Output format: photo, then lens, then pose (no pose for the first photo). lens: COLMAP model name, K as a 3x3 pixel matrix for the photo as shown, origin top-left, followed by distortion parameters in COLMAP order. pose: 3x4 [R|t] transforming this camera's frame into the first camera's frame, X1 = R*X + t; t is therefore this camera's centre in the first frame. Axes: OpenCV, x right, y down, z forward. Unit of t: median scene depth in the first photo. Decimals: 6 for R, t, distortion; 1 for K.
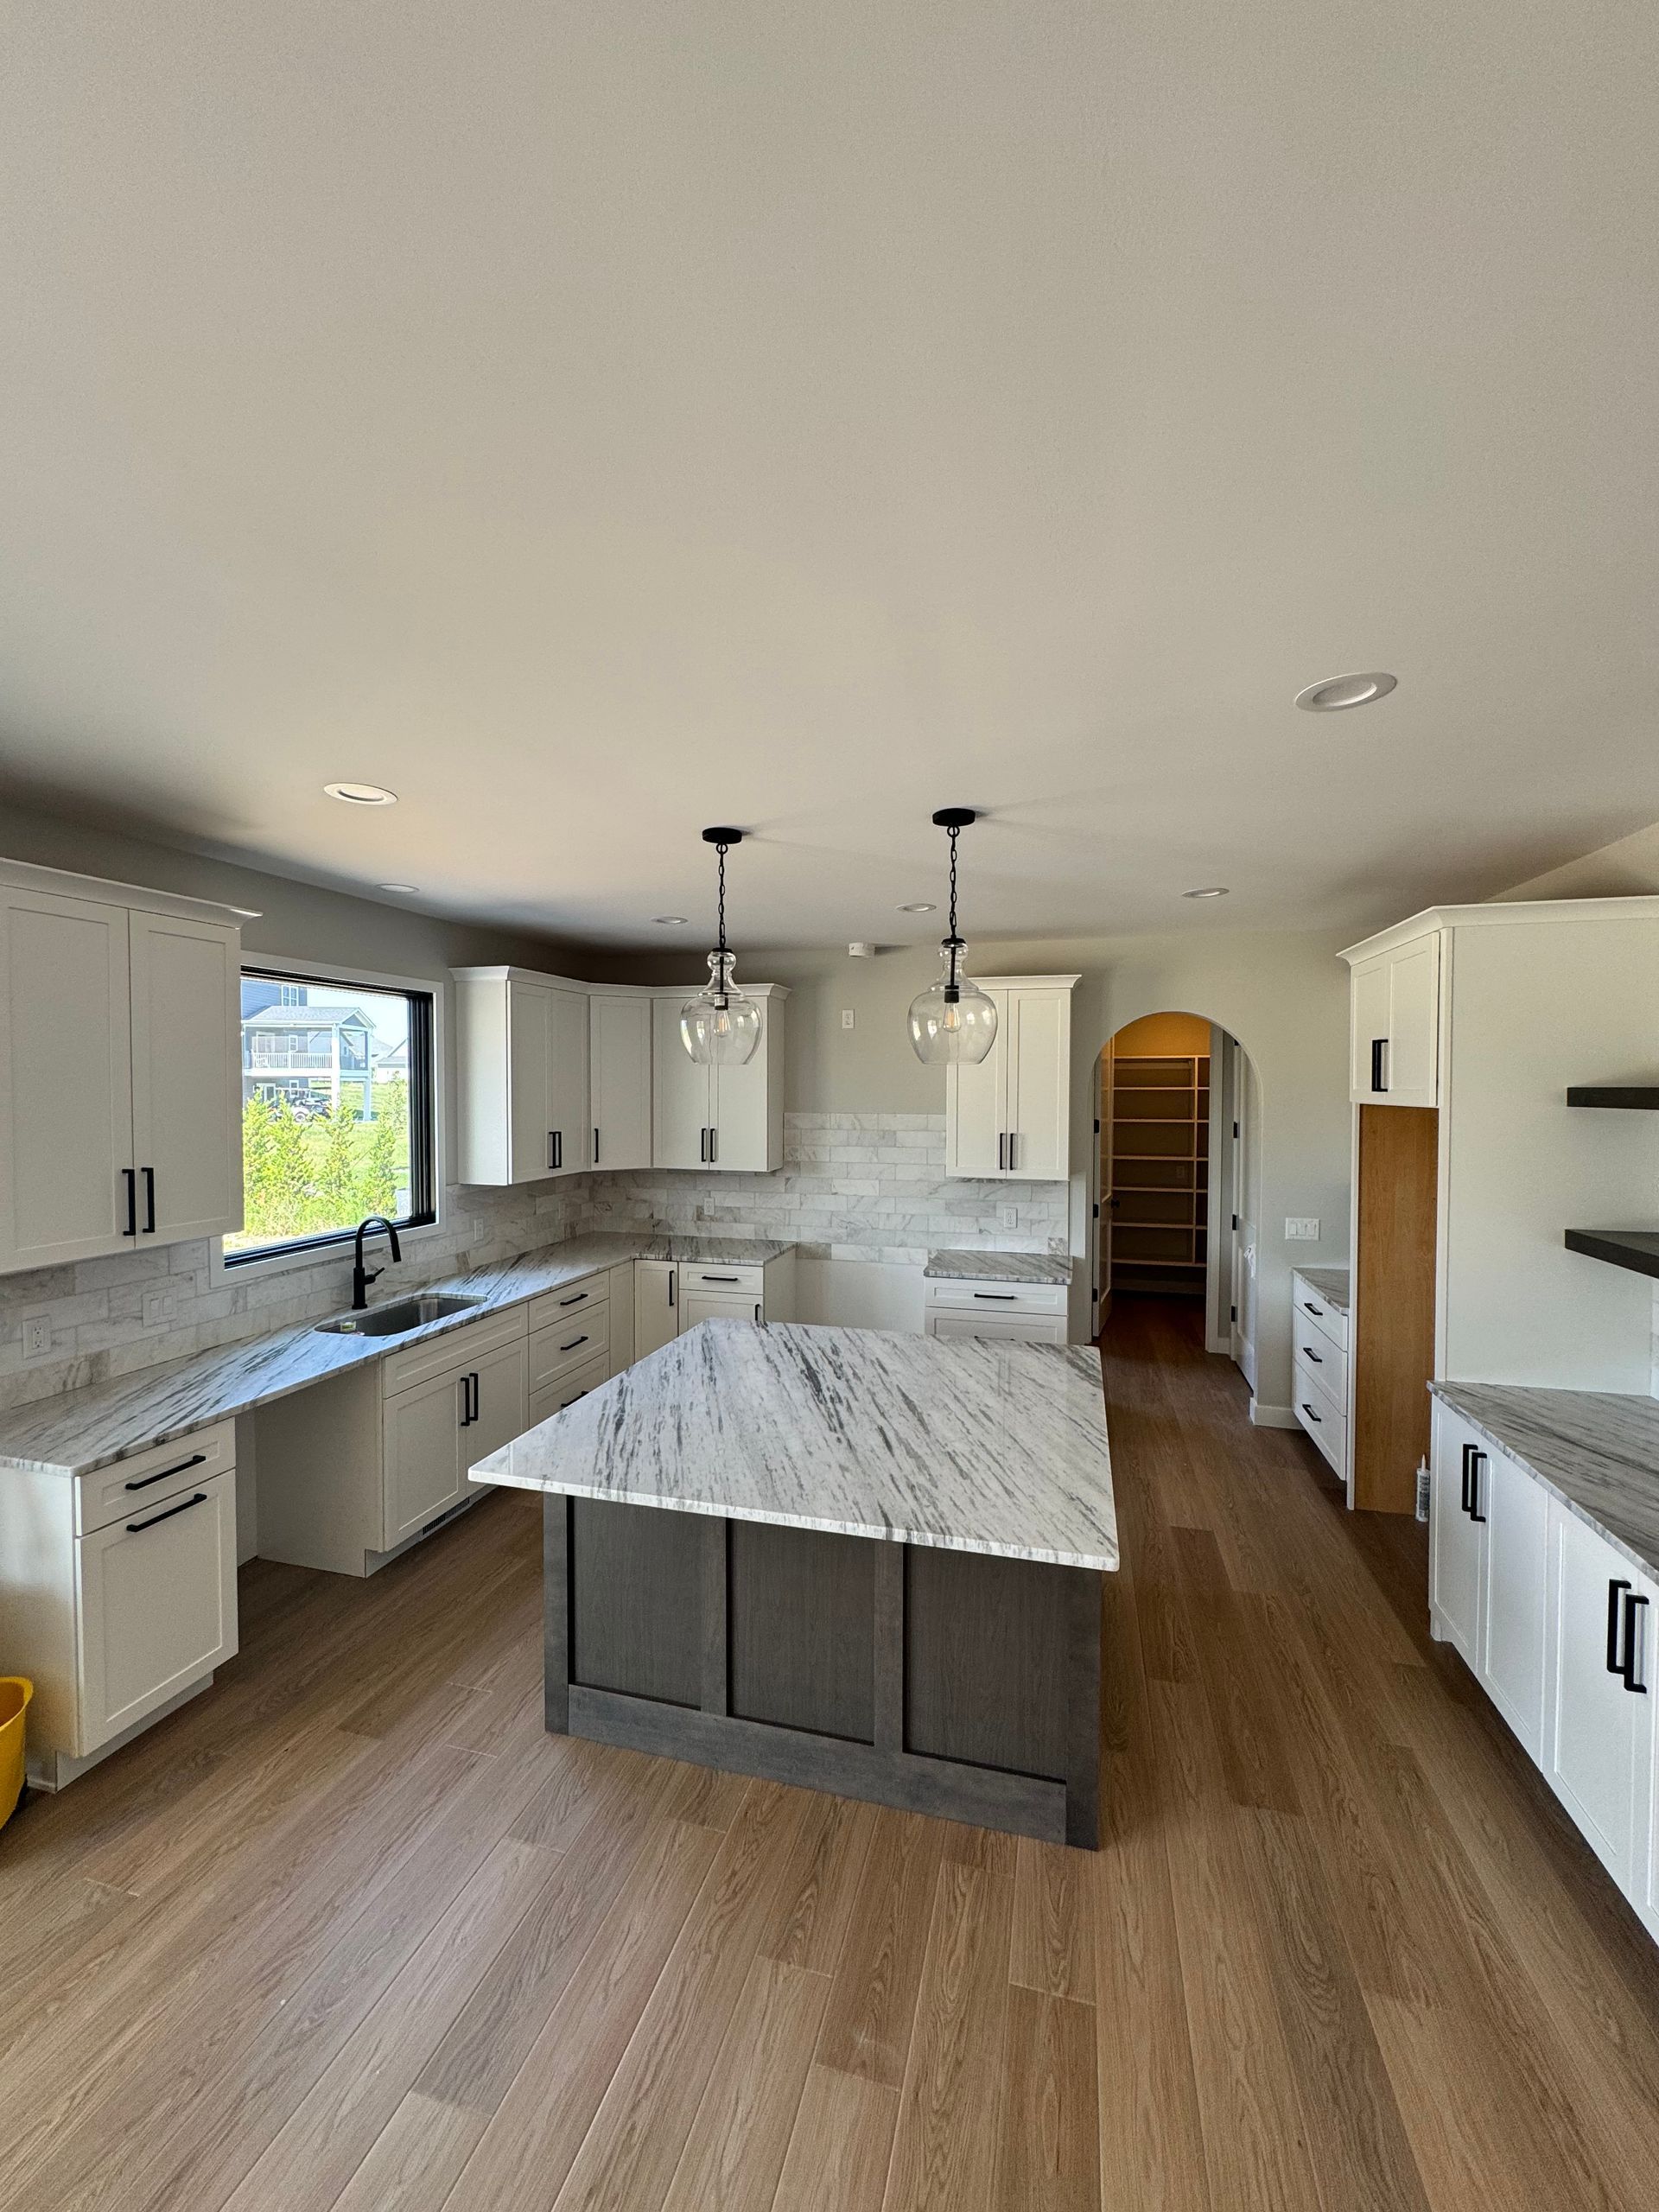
lens RADIAL K [[879.7, 0, 834.9], [0, 879.7, 1111.5], [0, 0, 1]] dist [-0.001934, 0.000300]
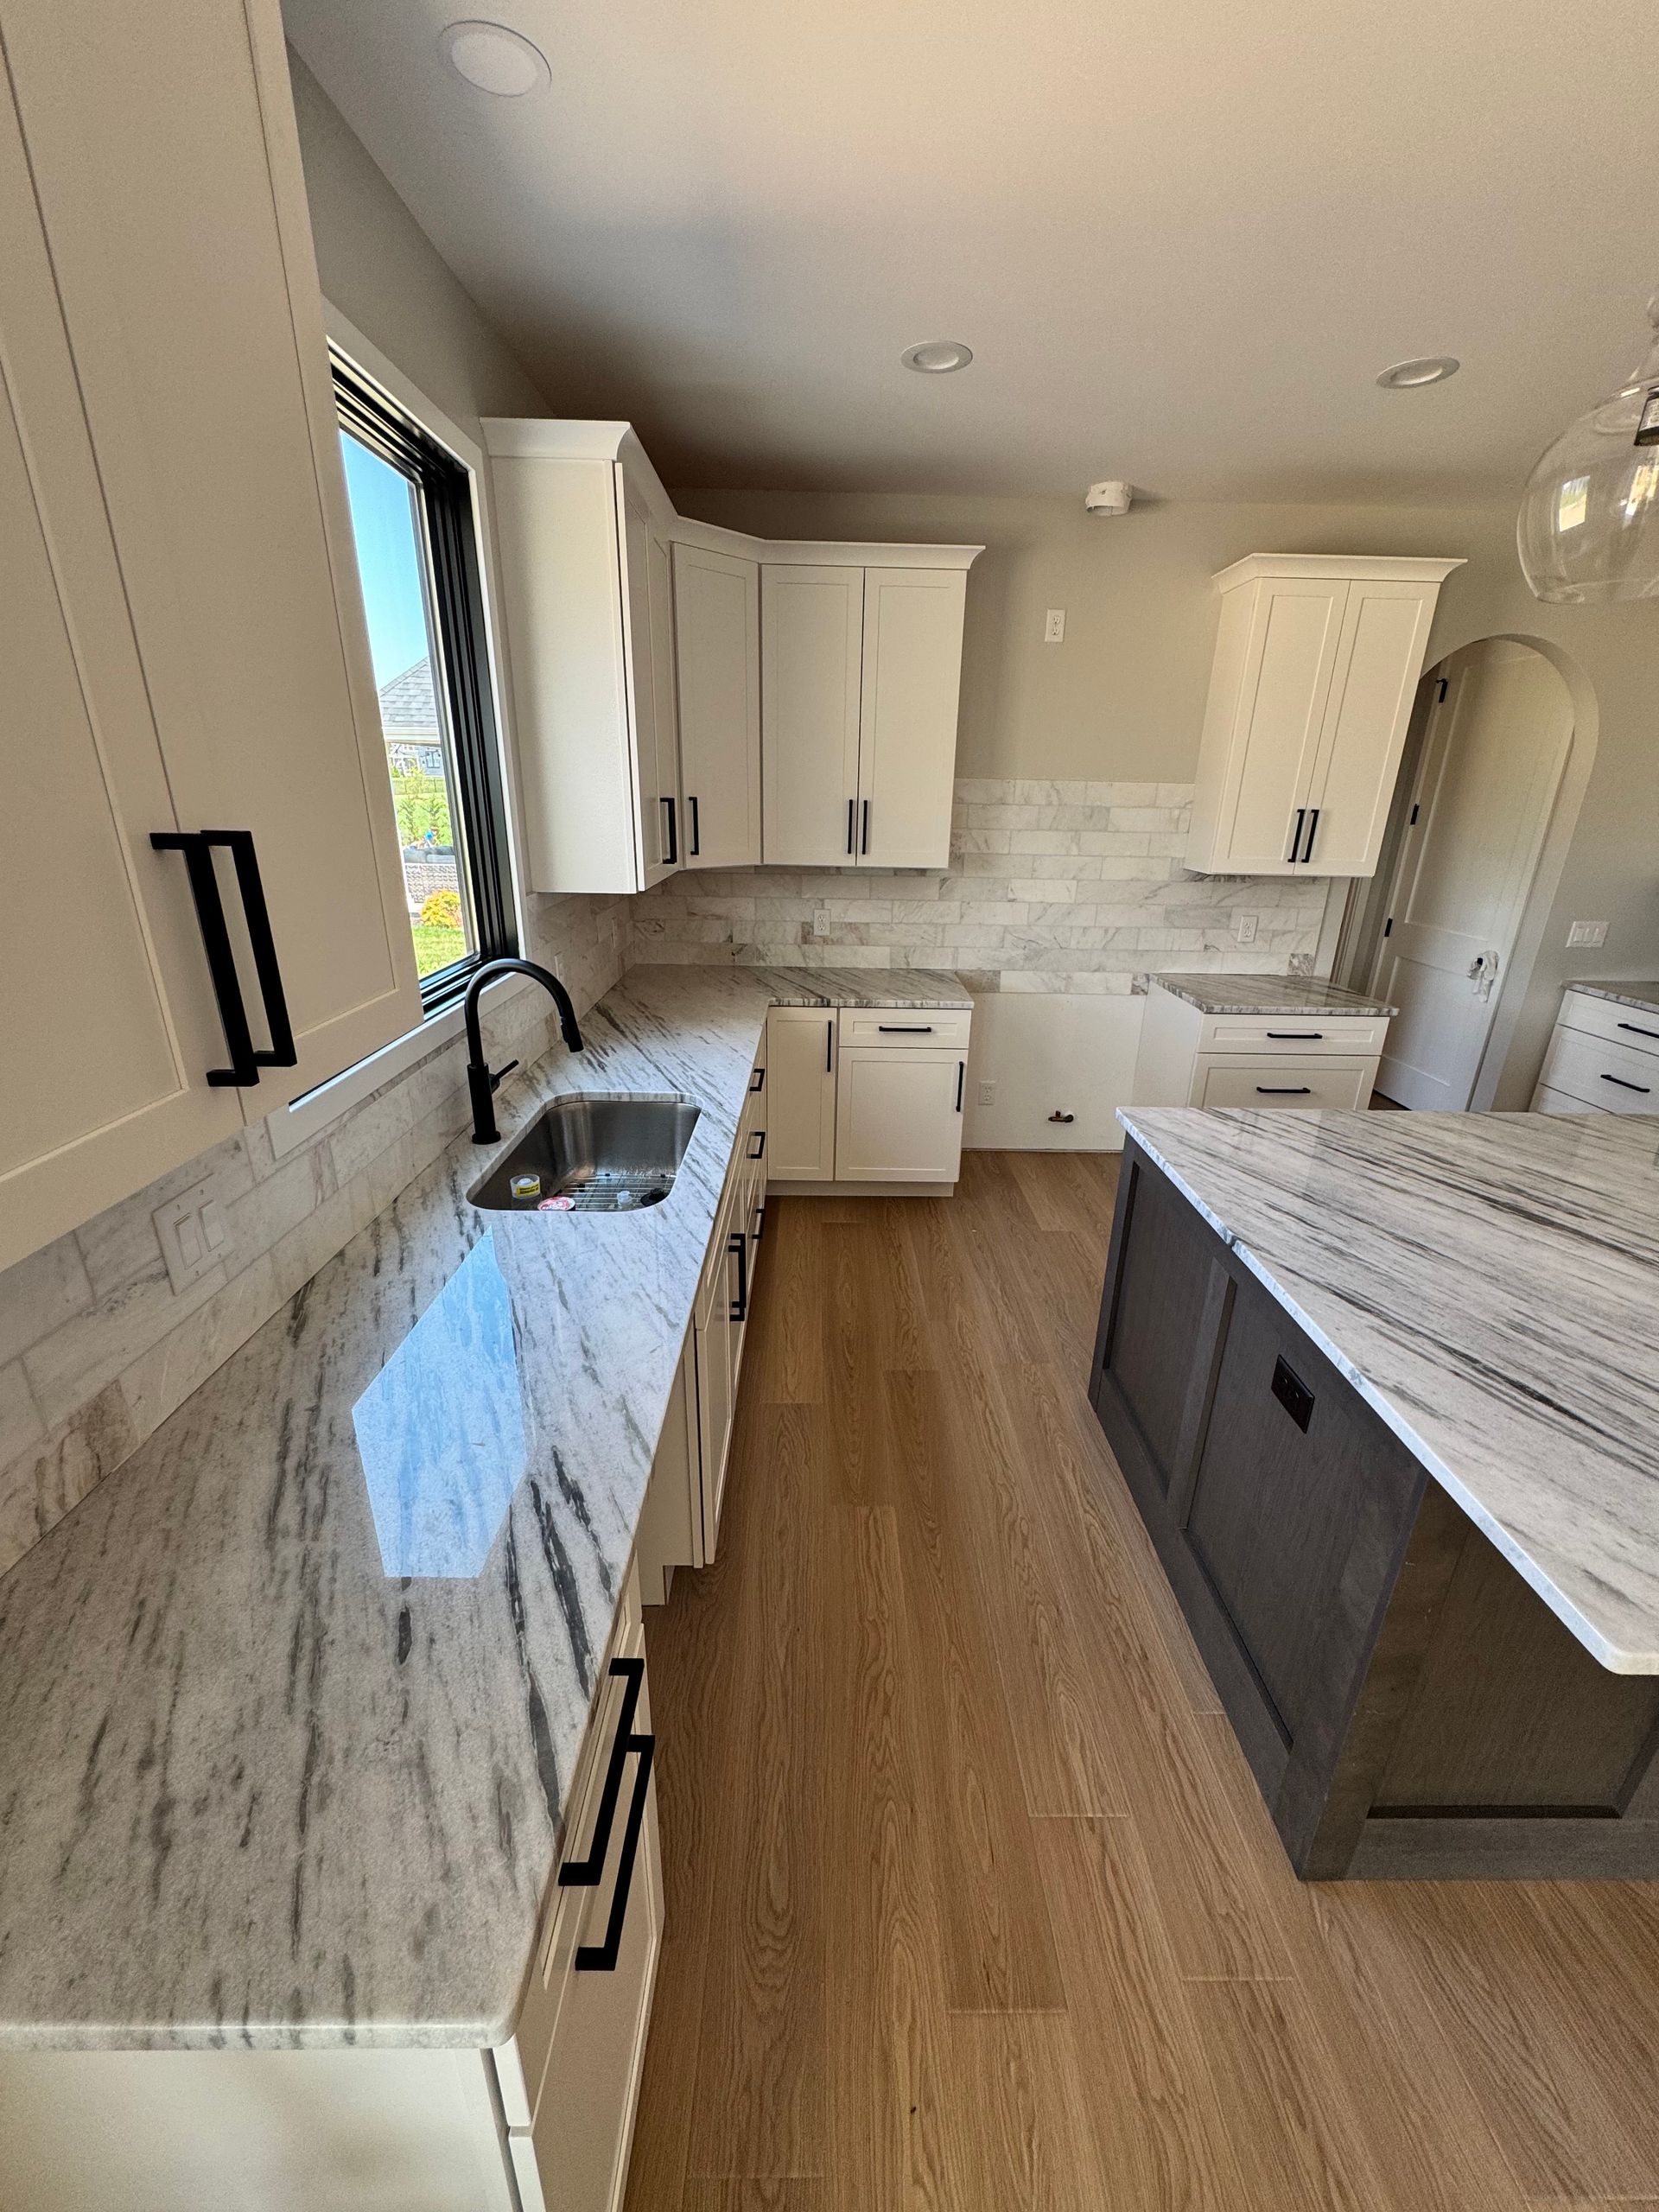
lens RADIAL K [[879.7, 0, 834.9], [0, 879.7, 1111.5], [0, 0, 1]] dist [-0.001934, 0.000300]
pose [[0.961377, -0.079666, 0.263454, -0.576024], [-0.009202, 0.947356, 0.320050, 0.048944], [-0.275081, -0.310113, 0.910033, 0.575750]]
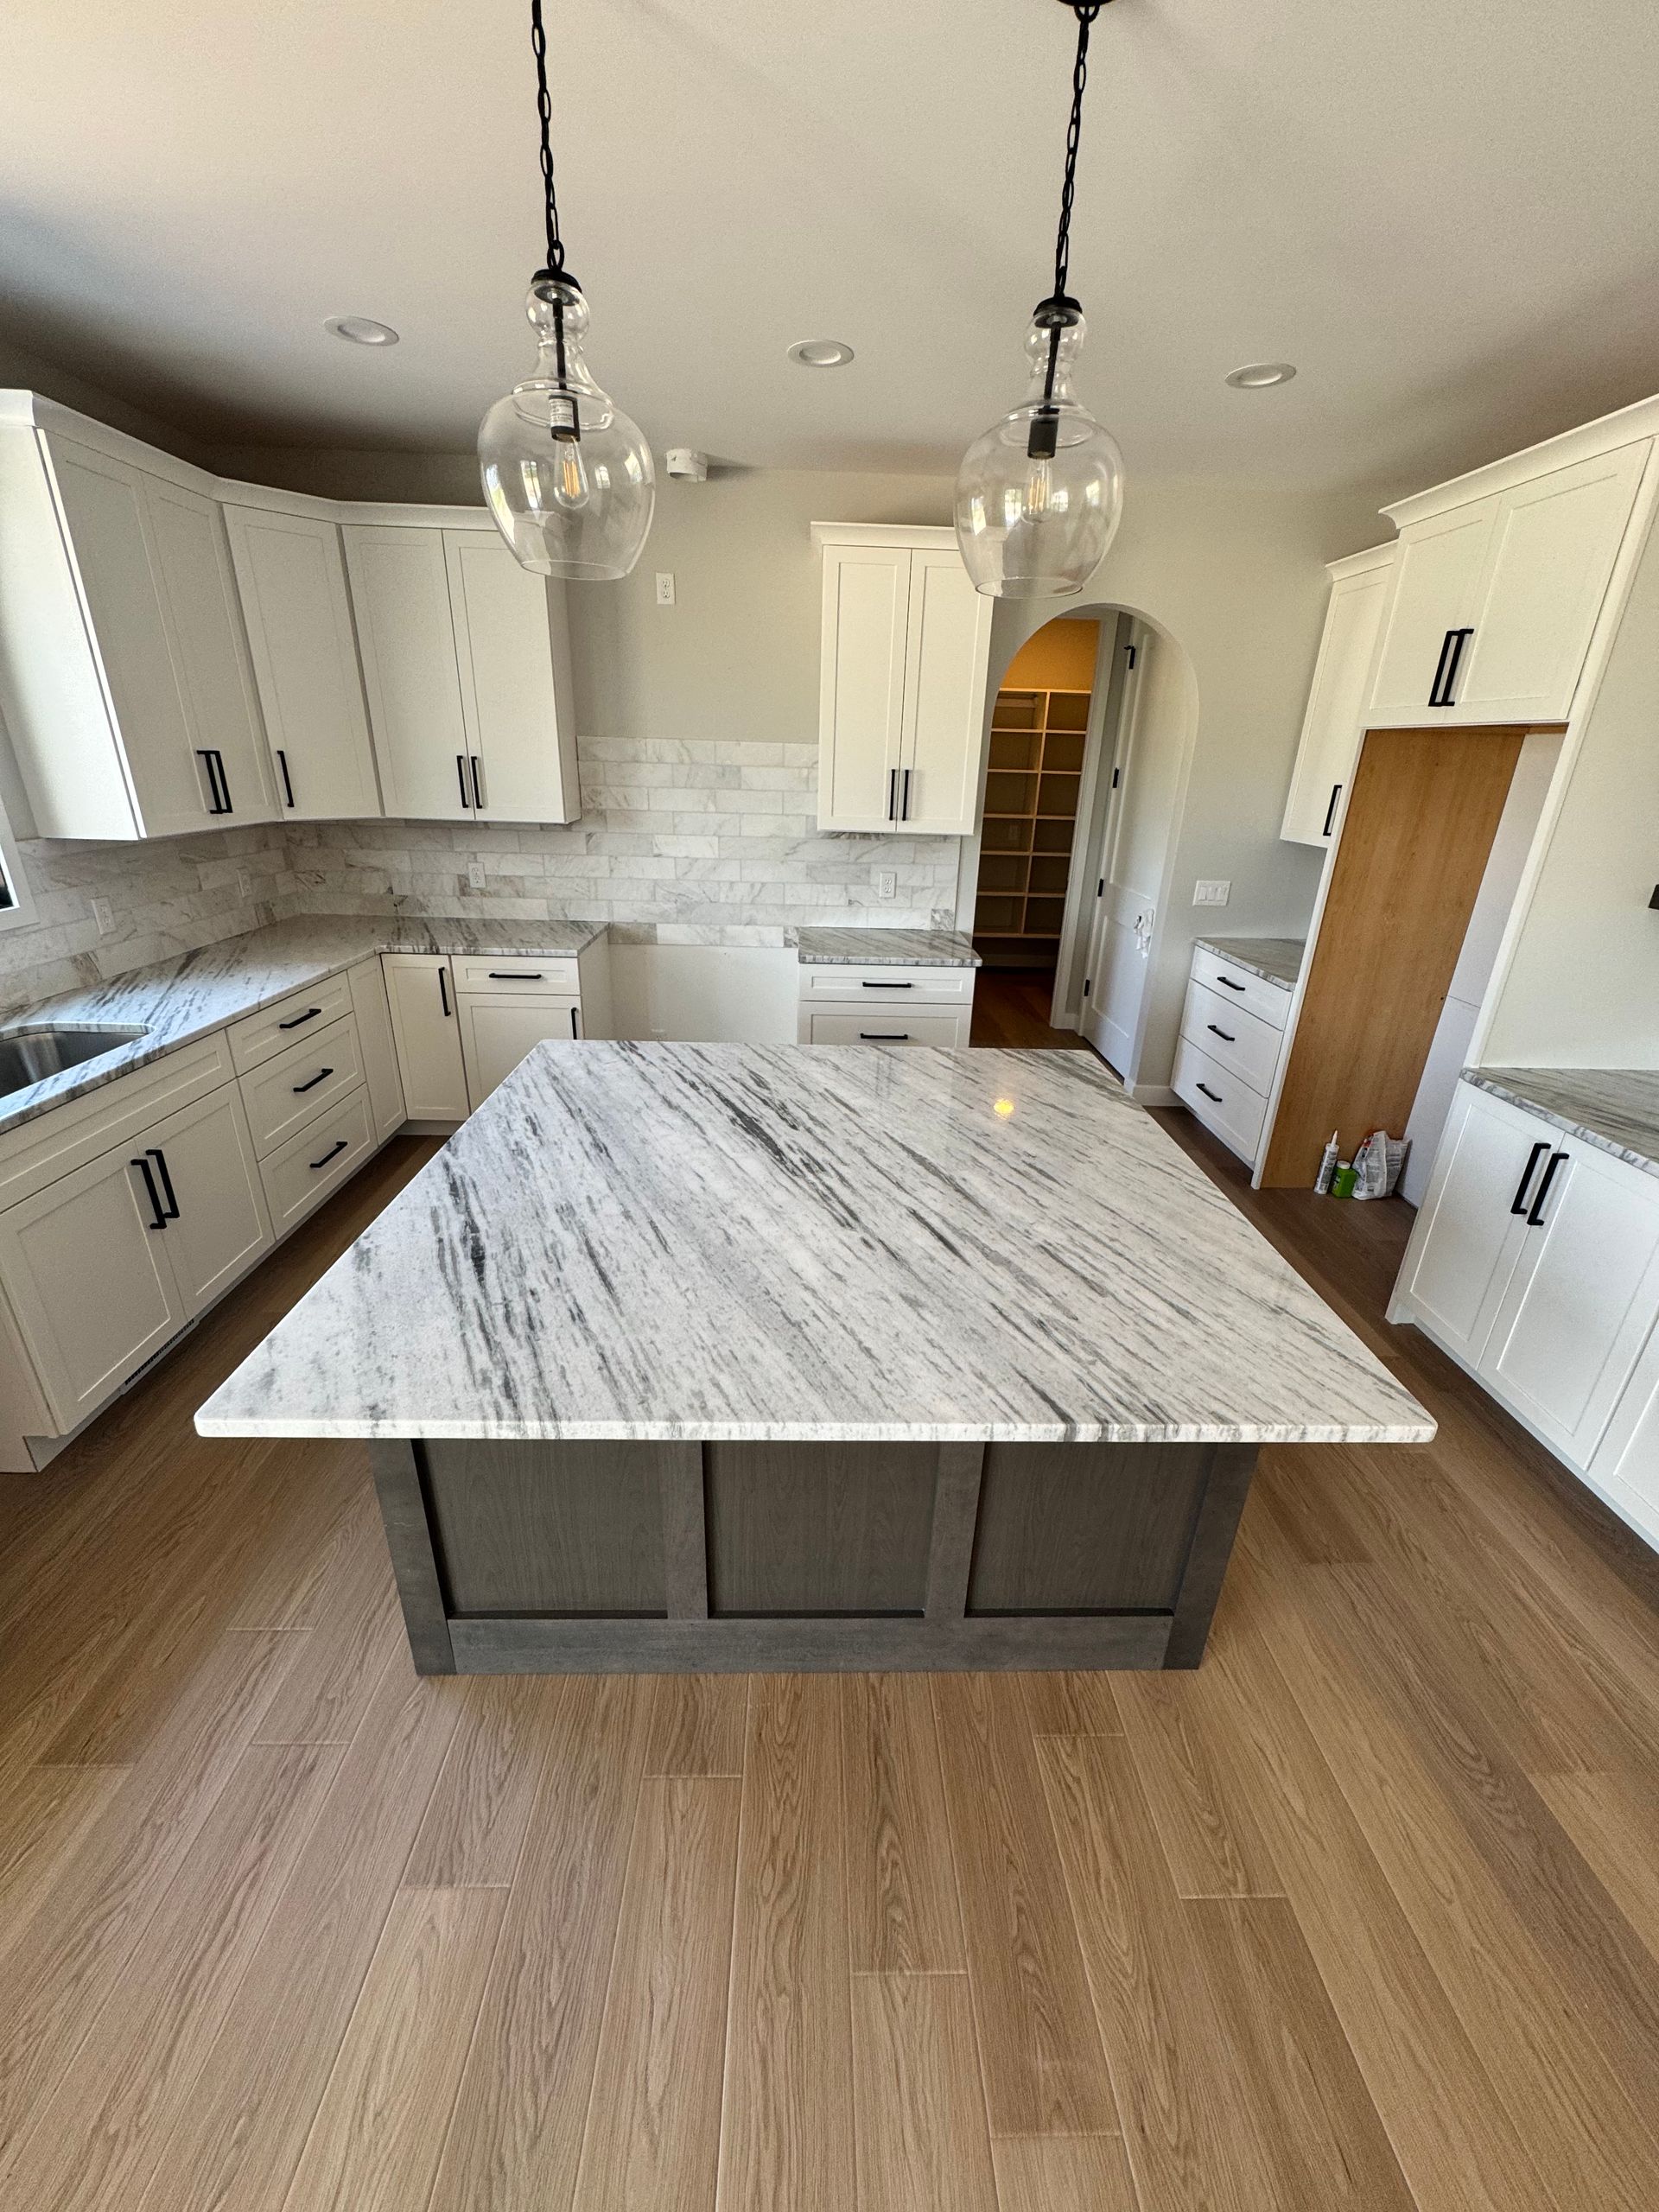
lens RADIAL K [[879.7, 0, 834.9], [0, 879.7, 1111.5], [0, 0, 1]] dist [-0.001934, 0.000300]
pose [[0.956991, -0.085741, 0.277158, -0.138978], [-0.018990, 0.934770, 0.354746, 0.049248], [-0.289495, -0.344752, 0.892938, 0.366507]]
